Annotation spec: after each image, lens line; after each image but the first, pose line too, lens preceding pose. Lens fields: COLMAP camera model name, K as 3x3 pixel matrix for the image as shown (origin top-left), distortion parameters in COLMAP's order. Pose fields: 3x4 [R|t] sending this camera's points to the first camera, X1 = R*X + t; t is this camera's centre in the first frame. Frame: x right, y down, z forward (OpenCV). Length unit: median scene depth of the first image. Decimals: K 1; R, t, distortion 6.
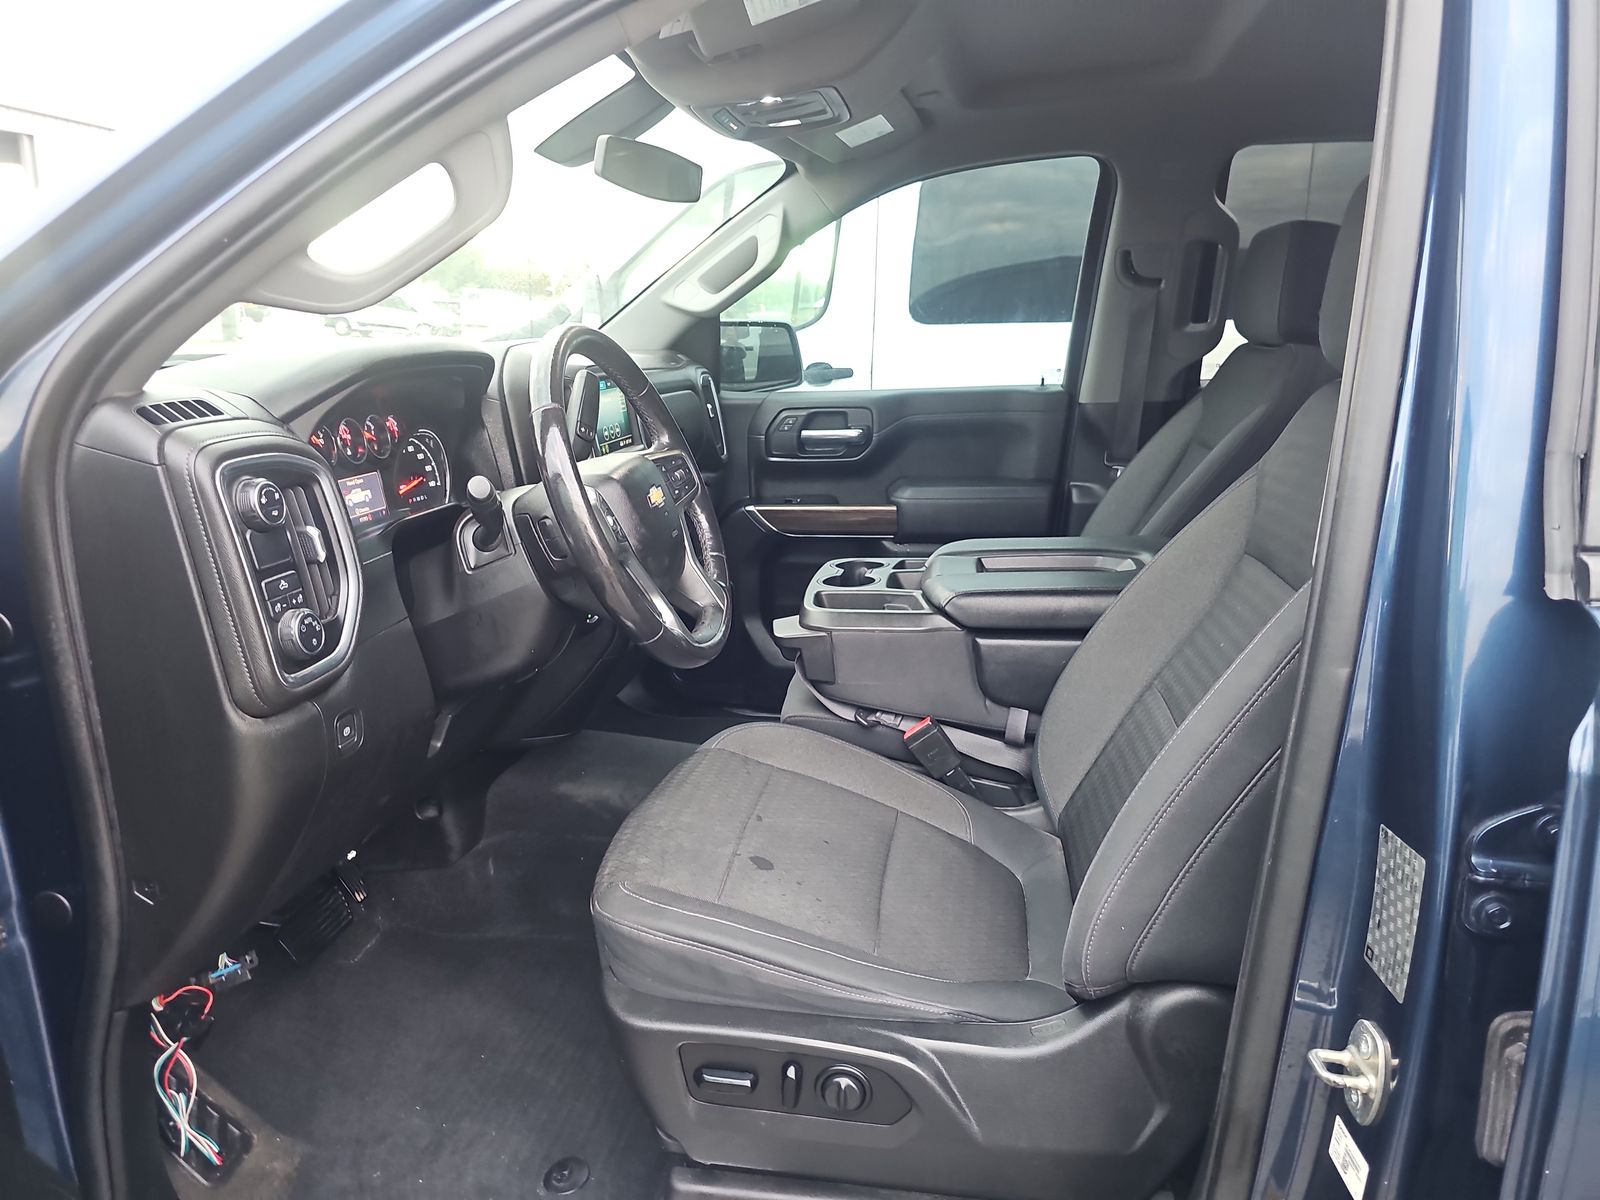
lens RADIAL K [[1053.7, 0, 799.8], [0, 1053.7, 617.9], [0, 0, 1]] dist [0.044980, -0.043273]
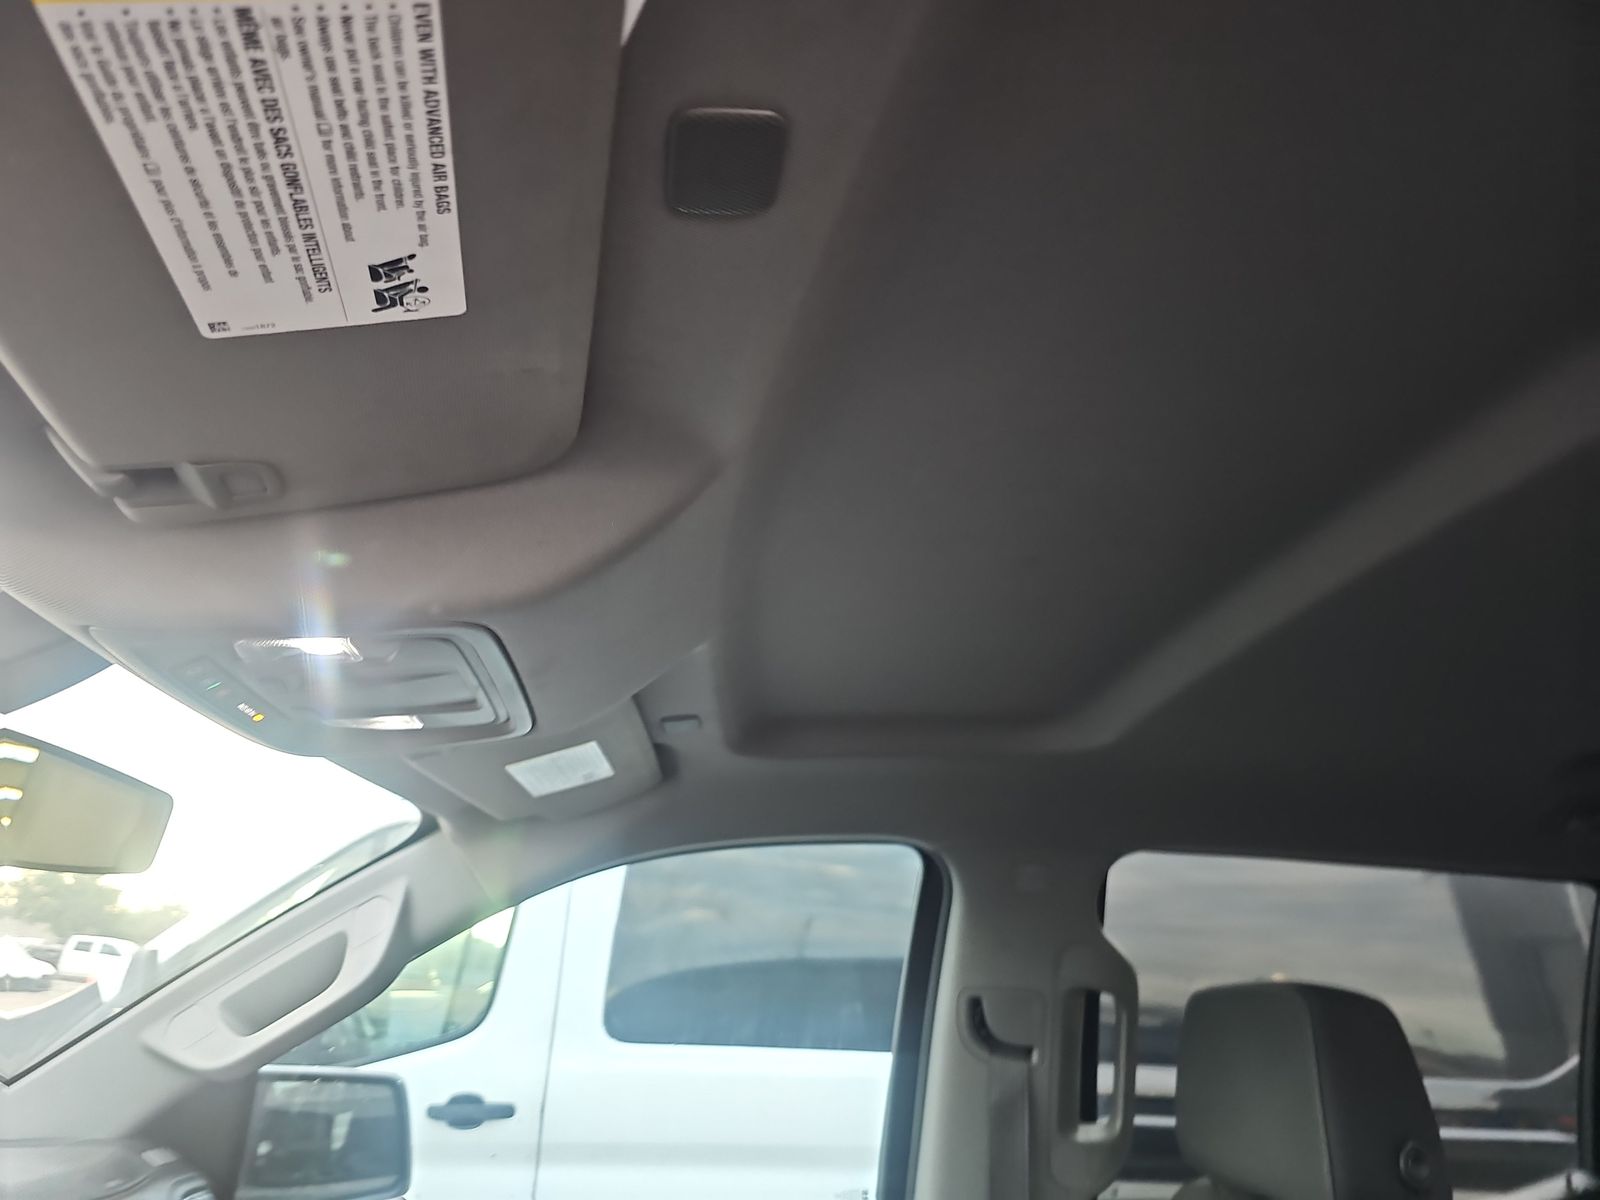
lens RADIAL K [[1053.7, 0, 799.8], [0, 1053.7, 617.9], [0, 0, 1]] dist [0.044980, -0.043273]
pose [[0.960939, 0.133252, 0.242572, 0.031472], [0.033051, 0.814940, -0.578603, -0.171882], [-0.274781, 0.564019, 0.778703, 0.422762]]
